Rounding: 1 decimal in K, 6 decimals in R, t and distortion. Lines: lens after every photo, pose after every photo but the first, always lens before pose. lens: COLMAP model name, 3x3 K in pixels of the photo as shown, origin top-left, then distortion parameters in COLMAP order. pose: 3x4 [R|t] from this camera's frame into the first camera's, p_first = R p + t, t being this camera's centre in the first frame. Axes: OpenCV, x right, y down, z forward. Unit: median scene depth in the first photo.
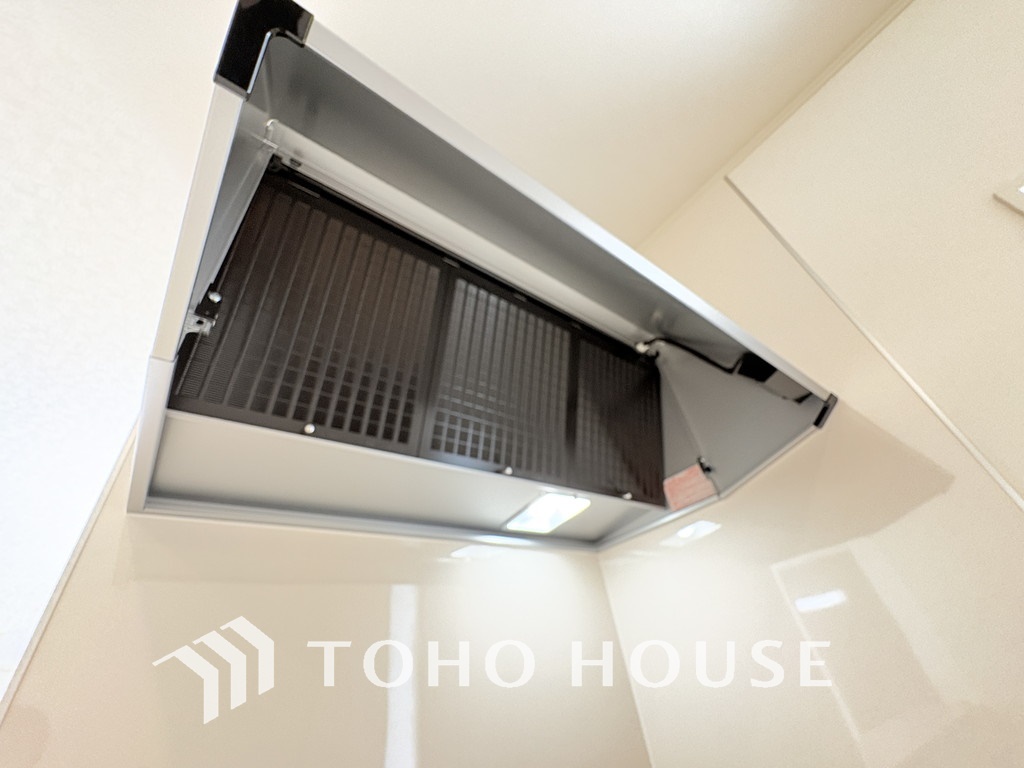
lens RADIAL K [[410.6, 0, 506.3], [0, 410.6, 382.2], [0, 0, 1]] dist [0.002325, -0.000356]
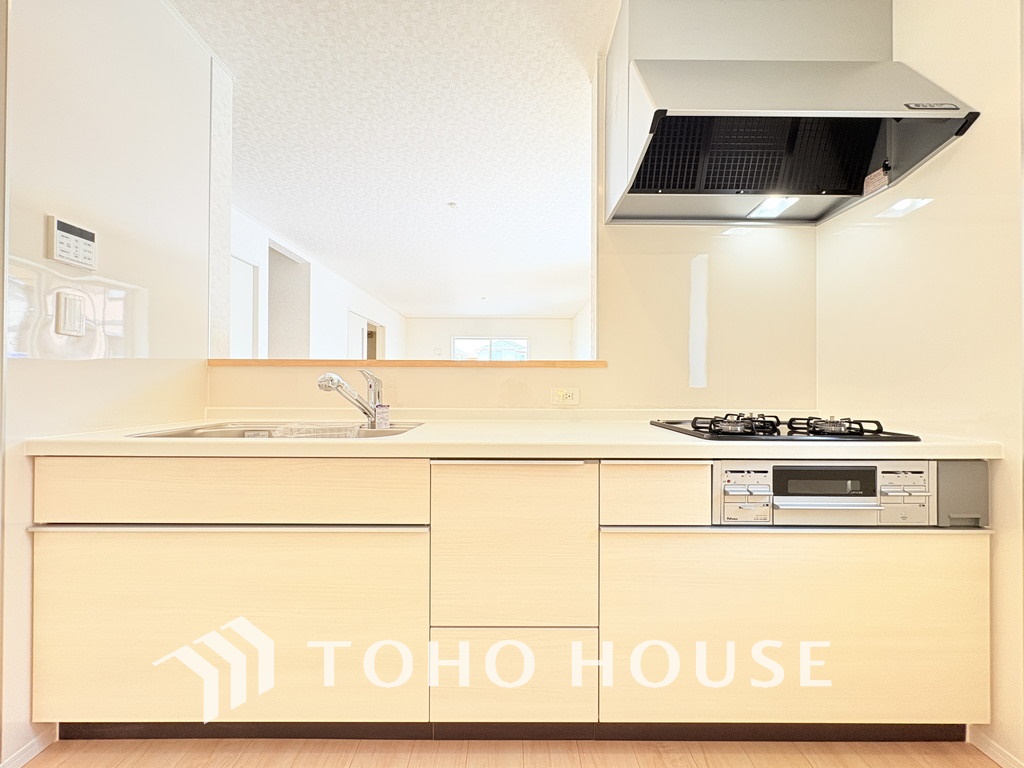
lens RADIAL K [[410.6, 0, 506.3], [0, 410.6, 382.2], [0, 0, 1]] dist [0.002325, -0.000356]
pose [[0.789246, 0.136175, -0.598788, 0.380043], [0.278391, 0.789796, 0.546553, -0.444683], [0.547347, -0.598062, 0.585434, -1.336484]]
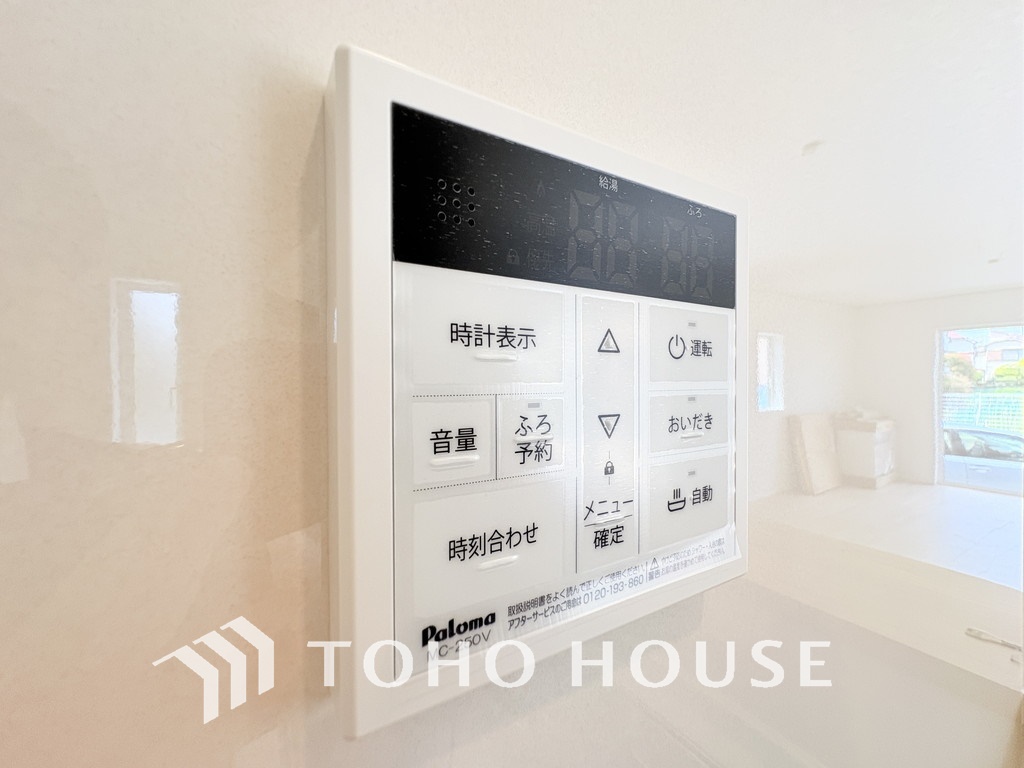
lens RADIAL K [[410.6, 0, 506.3], [0, 410.6, 382.2], [0, 0, 1]] dist [0.002325, -0.000356]
pose [[-0.121062, 0.142091, -0.982423, -1.602109], [0.620273, 0.783518, 0.036887, -0.480532], [0.774988, -0.604904, -0.182990, -1.030315]]
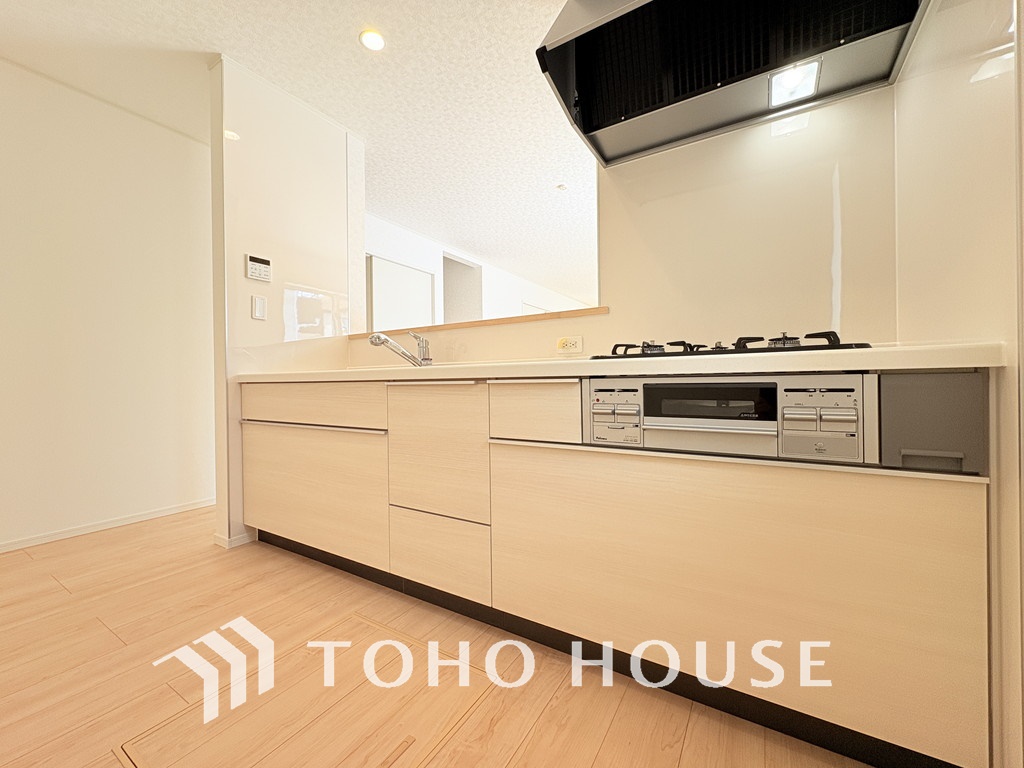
lens RADIAL K [[410.6, 0, 506.3], [0, 410.6, 382.2], [0, 0, 1]] dist [0.002325, -0.000356]
pose [[0.351309, 0.133377, -0.926711, 1.285953], [0.541595, 0.778436, 0.317351, 0.115168], [0.763712, -0.613391, 0.201235, -0.809773]]
